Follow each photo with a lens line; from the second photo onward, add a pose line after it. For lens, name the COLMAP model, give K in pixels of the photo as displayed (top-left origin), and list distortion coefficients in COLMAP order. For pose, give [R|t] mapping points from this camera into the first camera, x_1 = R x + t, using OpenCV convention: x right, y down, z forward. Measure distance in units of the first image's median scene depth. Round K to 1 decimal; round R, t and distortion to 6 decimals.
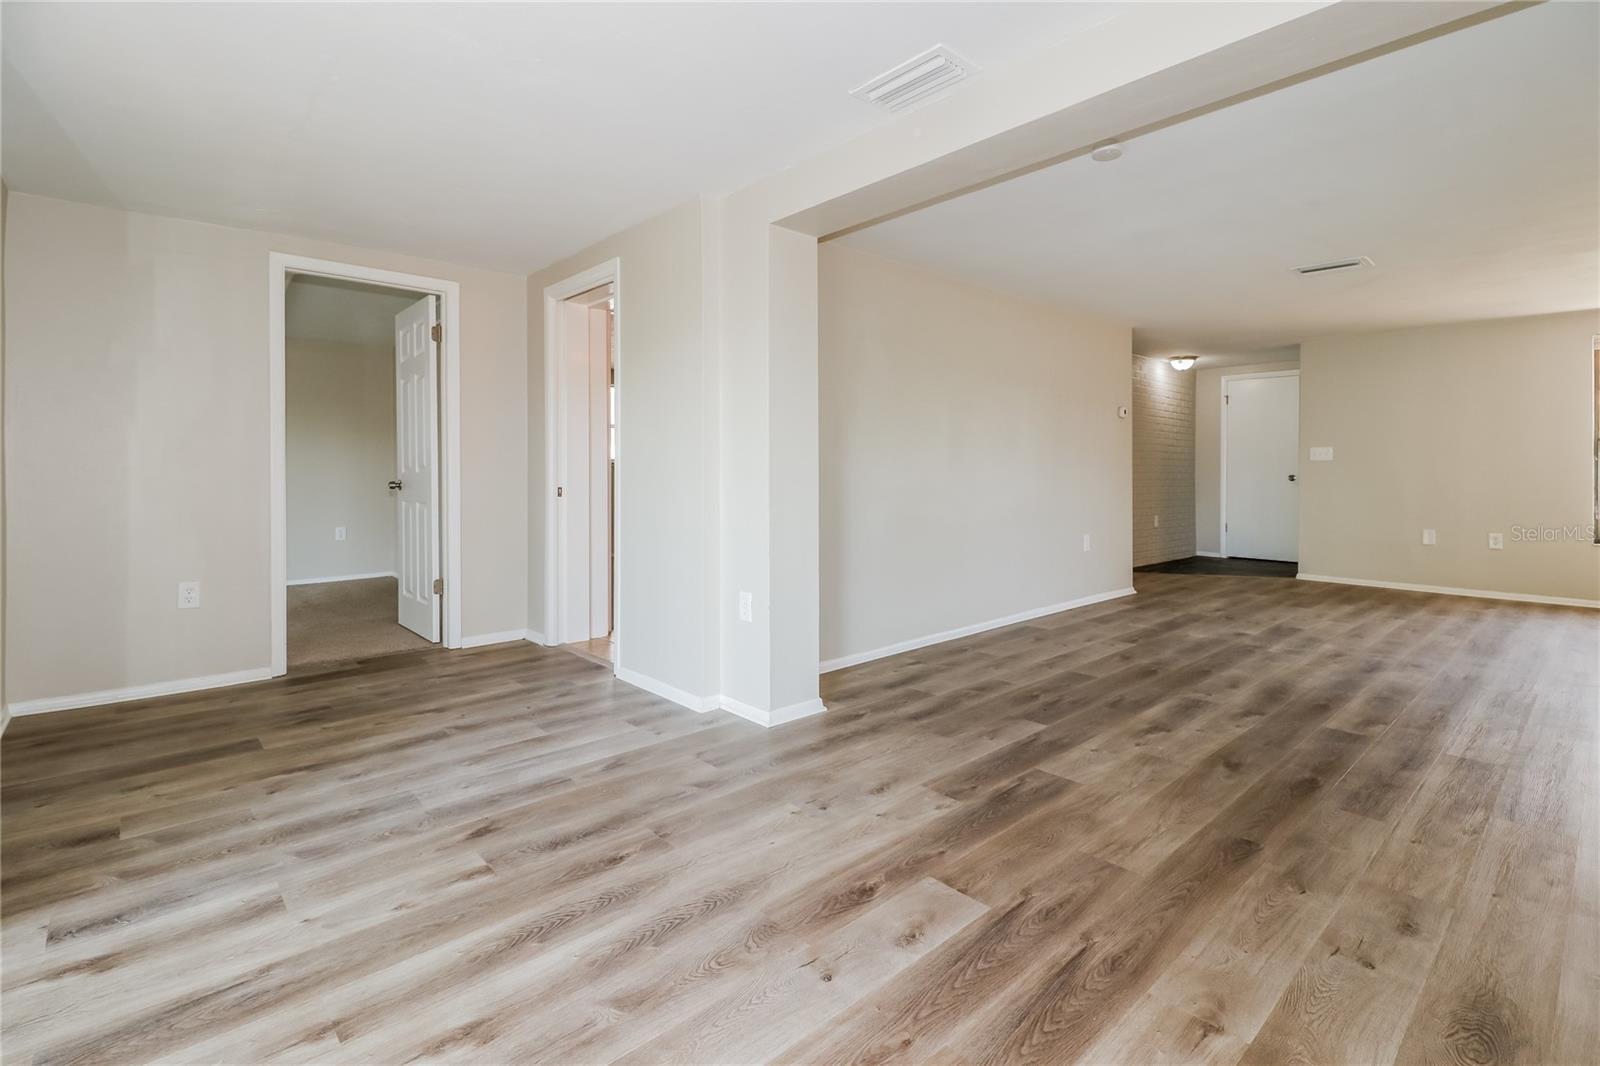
lens RADIAL K [[768.4, 0, 801.9], [0, 768.4, 466.6], [0, 0, 1]] dist [0.002055, -0.011949]
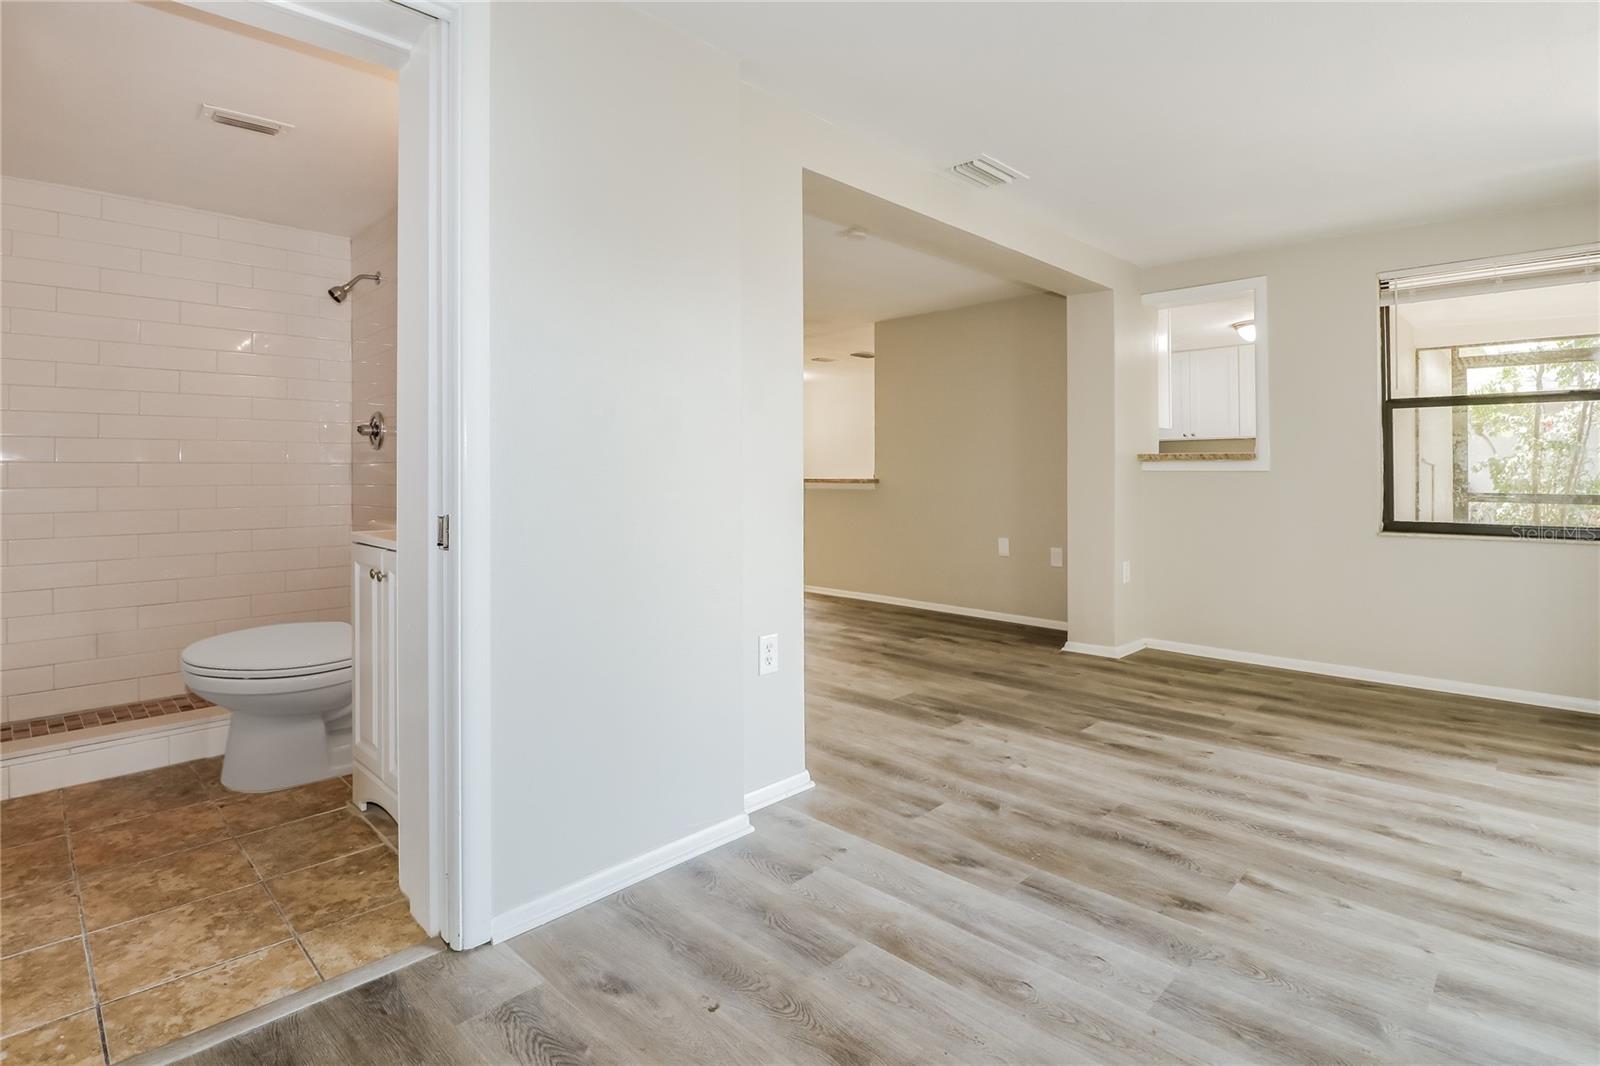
lens RADIAL K [[768.4, 0, 801.9], [0, 768.4, 466.6], [0, 0, 1]] dist [0.002055, -0.011949]
pose [[-0.062321, 0.002736, 0.998052, -1.318431], [-0.004210, 0.999987, -0.003005, -0.022799], [-0.998047, -0.004389, -0.062309, 1.561503]]
